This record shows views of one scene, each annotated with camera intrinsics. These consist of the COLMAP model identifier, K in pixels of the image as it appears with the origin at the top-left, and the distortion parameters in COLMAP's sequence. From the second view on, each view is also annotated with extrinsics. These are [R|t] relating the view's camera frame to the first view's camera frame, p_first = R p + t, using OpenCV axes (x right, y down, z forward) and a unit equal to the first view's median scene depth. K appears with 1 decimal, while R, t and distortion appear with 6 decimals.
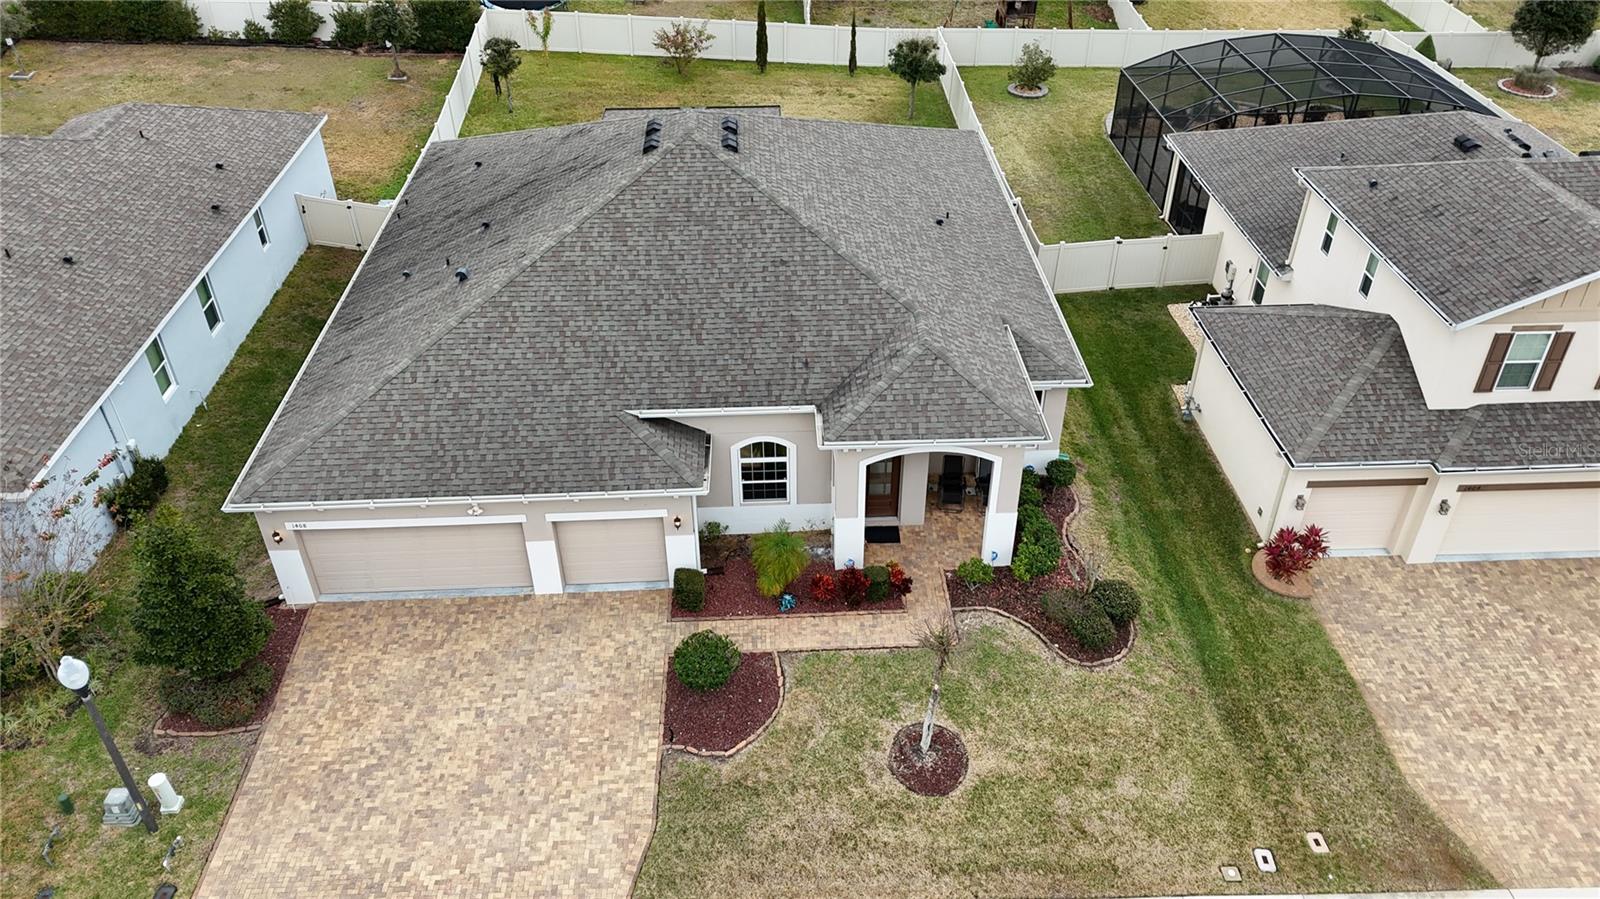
lens RADIAL K [[1179.7, 0, 800.0], [0, 1179.7, 449.5], [0, 0, 1]] dist [0.081282, -0.082010]
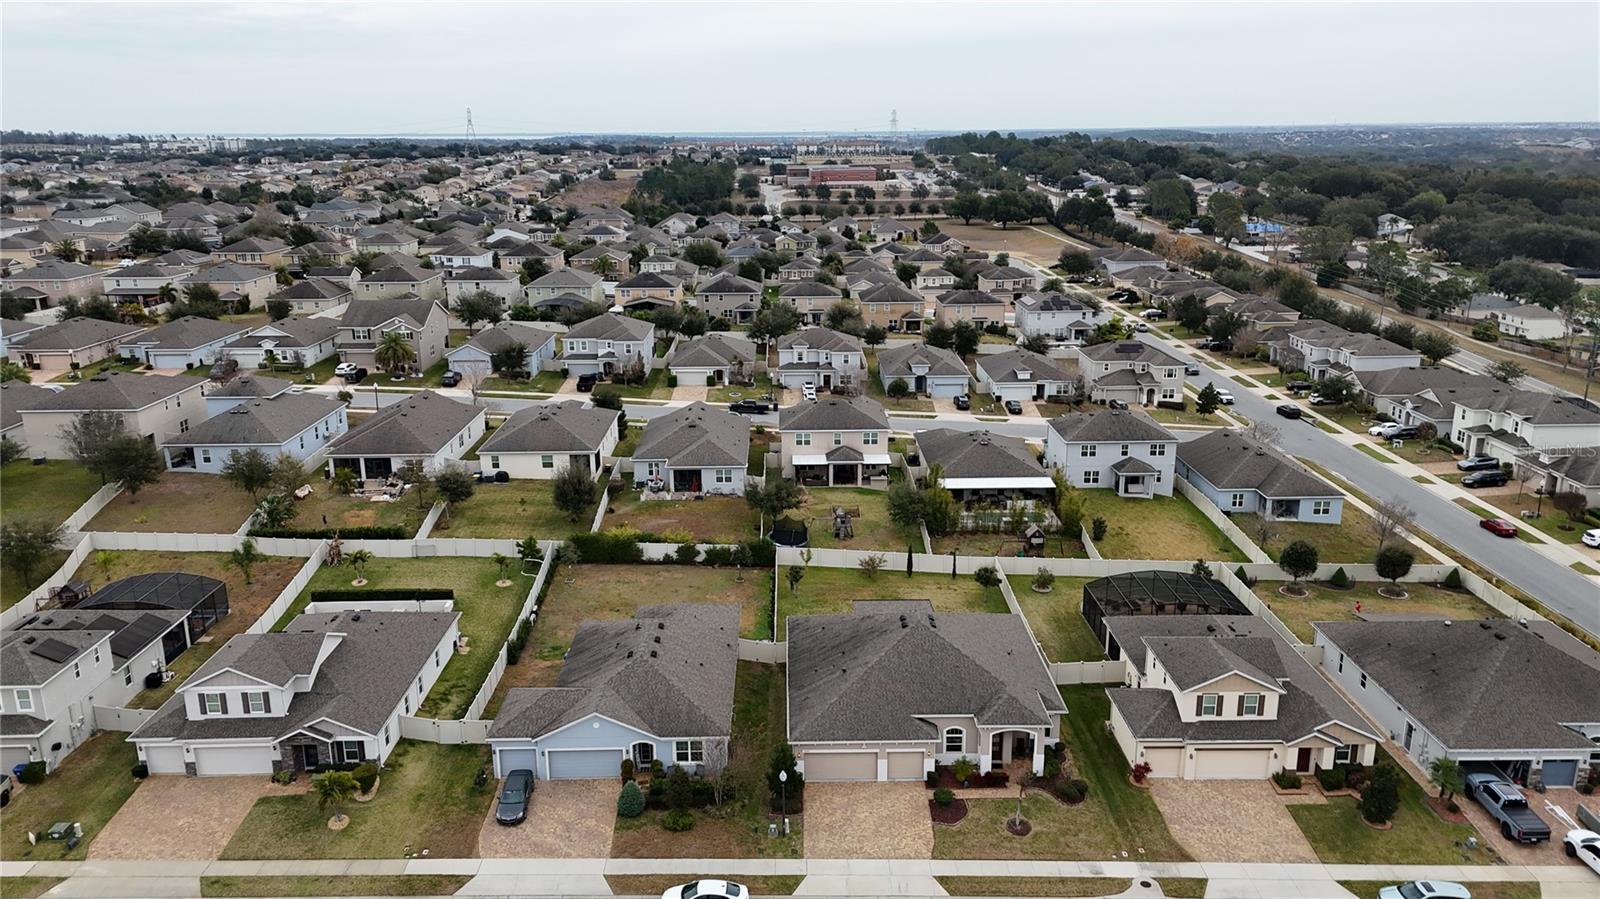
lens RADIAL K [[1151.2, 0, 800.0], [0, 1151.2, 449.5], [0, 0, 1]] dist [0.159143, -0.374600]
pose [[0.999440, 0.006032, -0.032909, -0.314542], [-0.017119, 0.937297, -0.348111, 0.345360], [0.028746, 0.348480, 0.936875, -1.897113]]
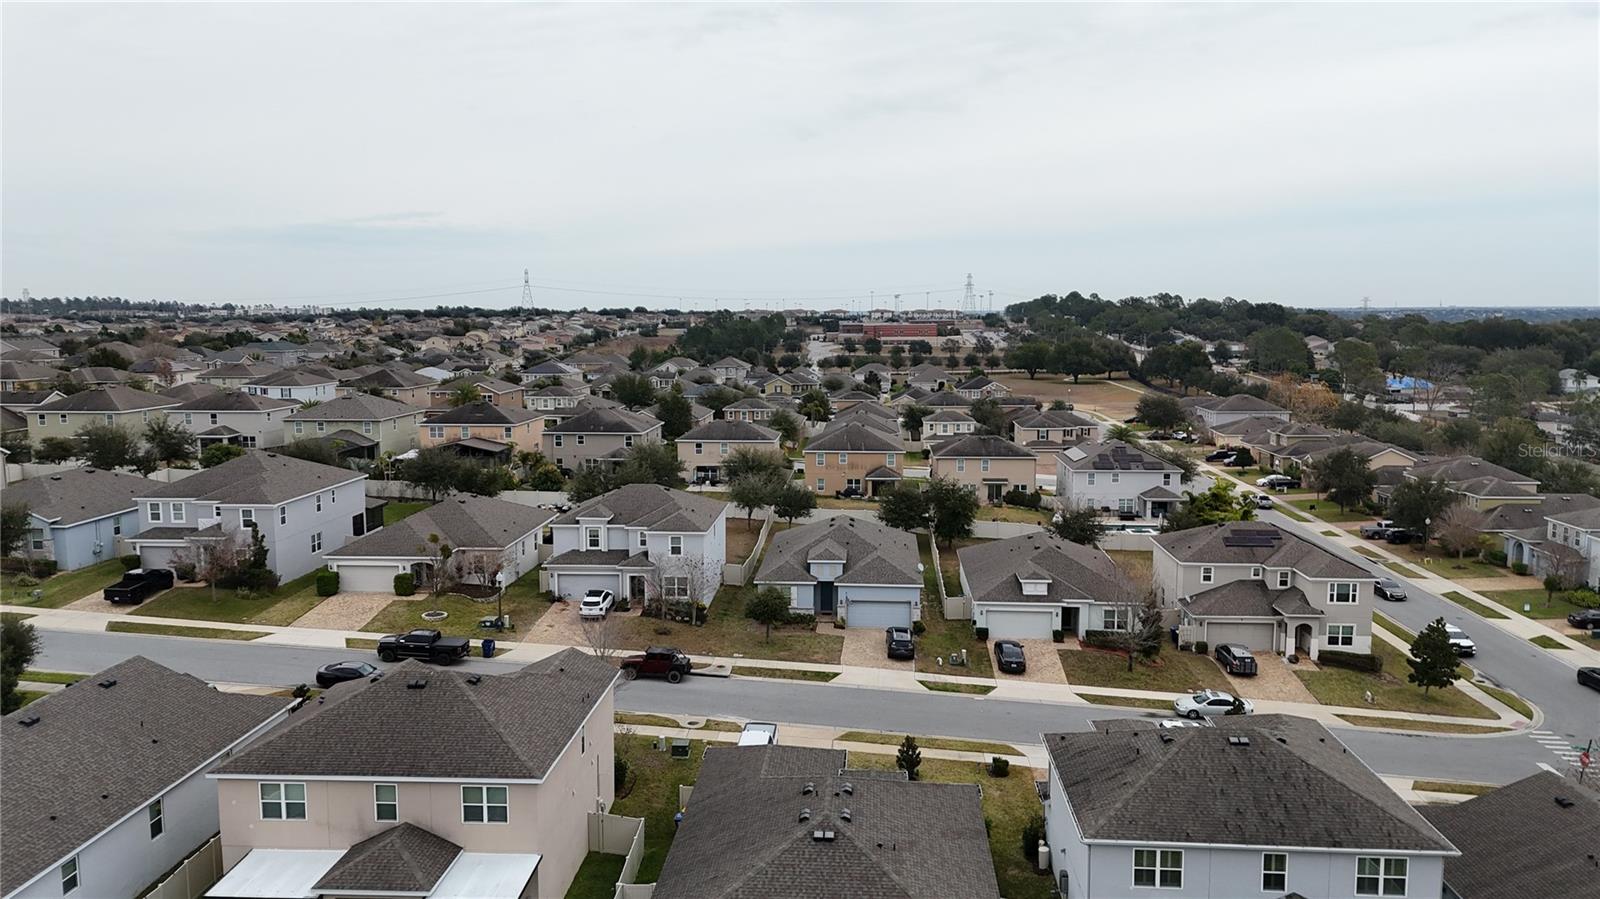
lens RADIAL K [[1179.7, 0, 800.0], [0, 1179.7, 449.5], [0, 0, 1]] dist [0.081282, -0.082010]
pose [[0.994166, 0.016030, -0.106666, 0.442445], [-0.065509, 0.875360, -0.479012, -1.096018], [0.085692, 0.483205, 0.871303, 1.084420]]
